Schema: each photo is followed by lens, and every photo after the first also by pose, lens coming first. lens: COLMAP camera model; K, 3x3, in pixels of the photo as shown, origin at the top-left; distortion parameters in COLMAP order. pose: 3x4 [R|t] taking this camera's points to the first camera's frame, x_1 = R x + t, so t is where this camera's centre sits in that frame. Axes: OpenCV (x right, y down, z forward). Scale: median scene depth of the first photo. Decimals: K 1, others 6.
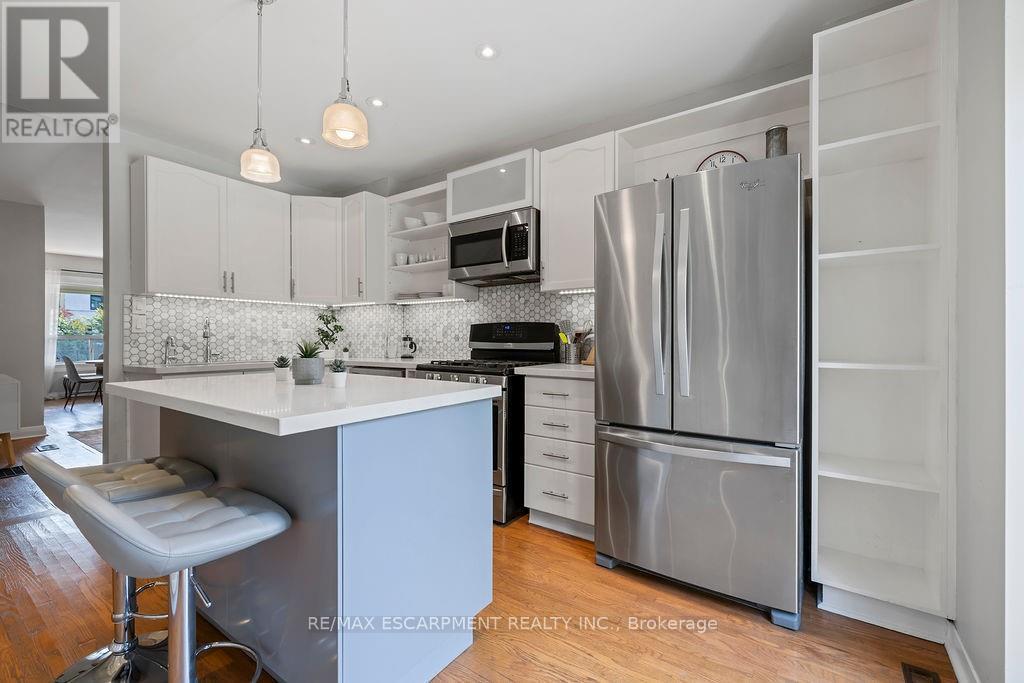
lens RADIAL K [[439.4, 0, 516.9], [0, 439.4, 339.9], [0, 0, 1]] dist [0.000054, -0.001303]
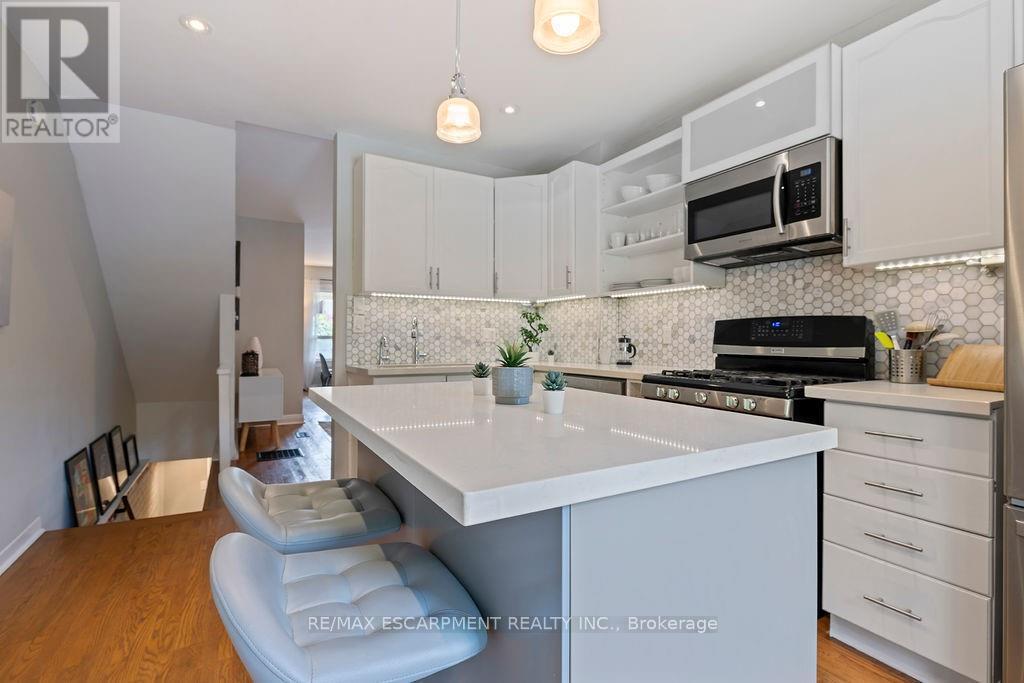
lens RADIAL K [[484.5, 0, 508.0], [0, 484.5, 336.3], [0, 0, 1]] dist [-0.011456, -0.000051]
pose [[0.900944, 0.001308, -0.433934, -0.069395], [-0.005422, 0.999951, -0.008244, -0.001134], [0.433902, 0.009780, 0.900907, 0.143184]]
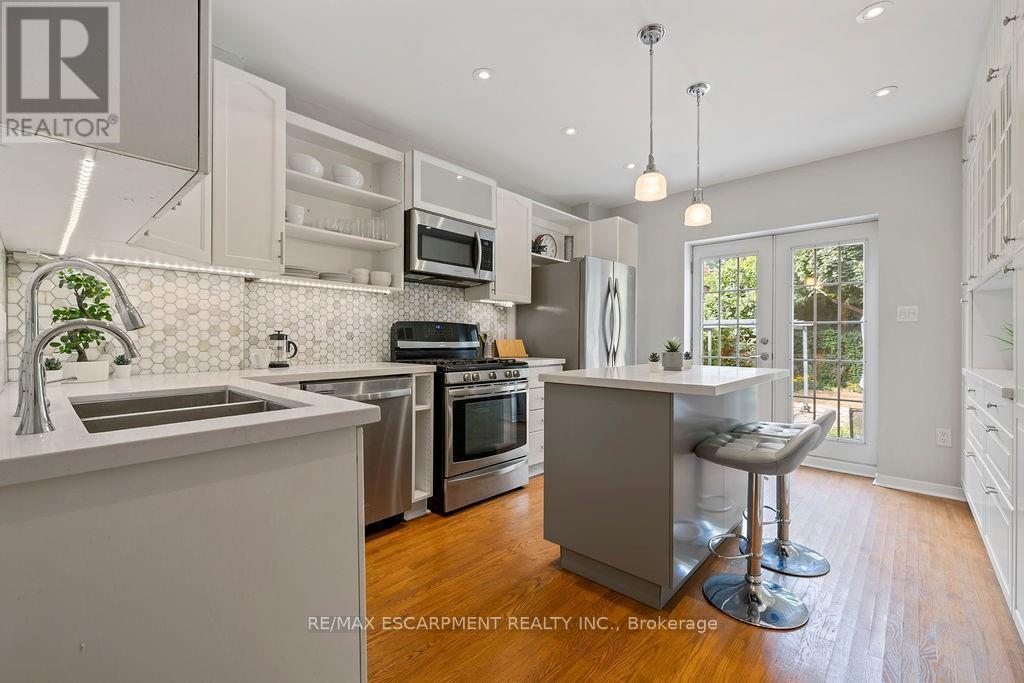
lens RADIAL K [[439.4, 0, 516.0], [0, 439.4, 340.7], [0, 0, 1]] dist [0.000054, -0.001303]
pose [[0.130996, -0.002117, 0.991381, -0.985696], [-0.002900, 0.999993, 0.002519, 0.001040], [-0.991379, -0.003205, 0.130989, 0.667403]]
